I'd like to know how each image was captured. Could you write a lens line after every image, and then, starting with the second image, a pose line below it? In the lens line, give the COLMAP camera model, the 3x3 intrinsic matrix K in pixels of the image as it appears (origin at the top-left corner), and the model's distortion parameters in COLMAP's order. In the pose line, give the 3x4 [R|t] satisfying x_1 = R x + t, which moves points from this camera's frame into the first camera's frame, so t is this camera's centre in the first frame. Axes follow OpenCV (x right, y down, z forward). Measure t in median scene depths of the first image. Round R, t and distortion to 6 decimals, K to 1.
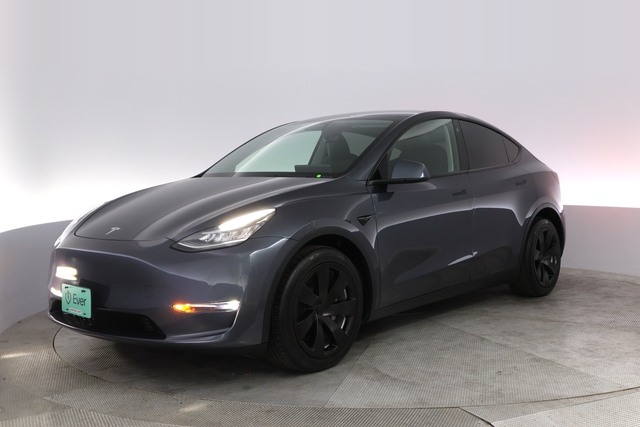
lens RADIAL K [[604.5, 0, 320.0], [0, 604.5, 213.5], [0, 0, 1]] dist [-0.185287, -0.005004]
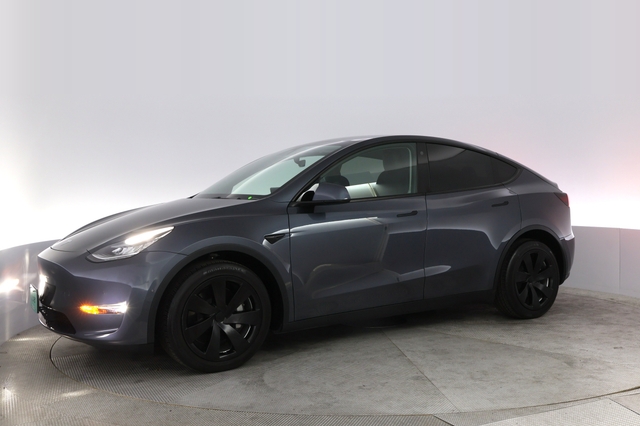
lens RADIAL K [[604.5, 0, 320.0], [0, 604.5, 213.0], [0, 0, 1]] dist [-0.185287, -0.005004]
pose [[0.993909, 0.006048, -0.110034, 0.286170], [-0.010186, 0.999260, -0.037085, 0.005503], [0.109728, 0.037980, 0.993236, -0.080276]]
